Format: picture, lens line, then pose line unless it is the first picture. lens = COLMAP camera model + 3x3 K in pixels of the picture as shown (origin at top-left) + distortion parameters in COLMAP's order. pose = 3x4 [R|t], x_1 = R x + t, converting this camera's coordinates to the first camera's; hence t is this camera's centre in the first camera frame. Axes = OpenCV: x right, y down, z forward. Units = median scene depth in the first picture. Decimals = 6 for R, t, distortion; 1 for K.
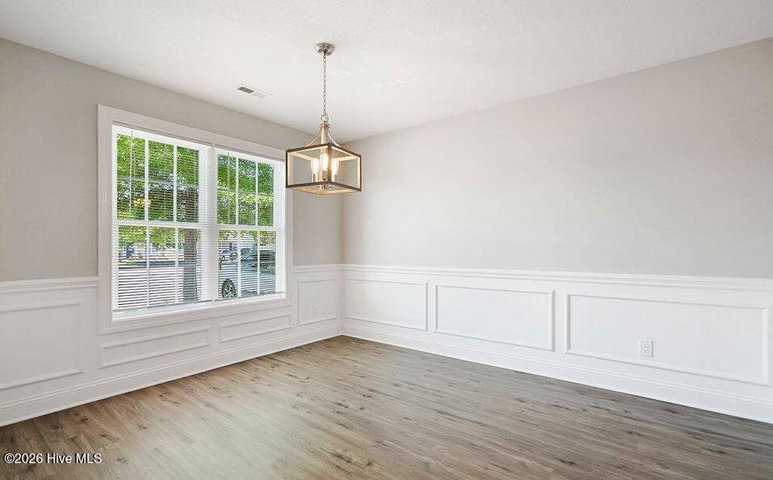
lens RADIAL K [[363.1, 0, 386.5], [0, 363.1, 240.0], [0, 0, 1]] dist [0.001200, 0.000400]
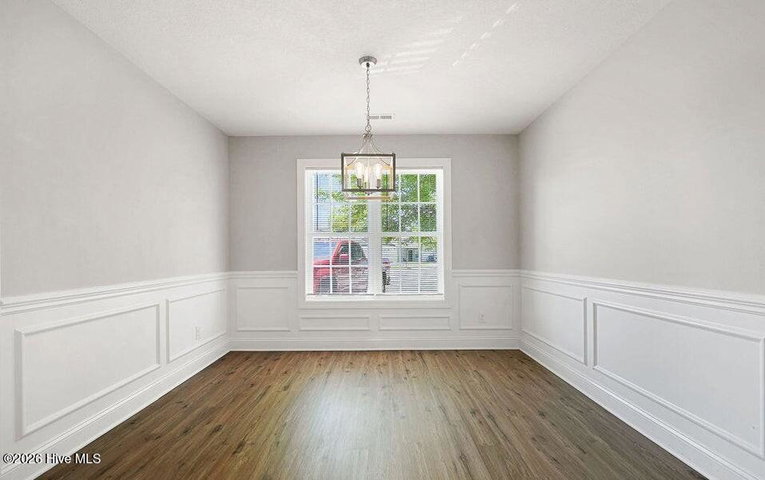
lens RADIAL K [[347.0, 0, 381.9], [0, 347.0, 249.4], [0, 0, 1]] dist [-0.001982, -0.000094]
pose [[0.619393, -0.014725, -0.784943, 0.459013], [0.019795, 0.999799, -0.003136, 0.016718], [0.784831, -0.013596, 0.619560, 0.290495]]
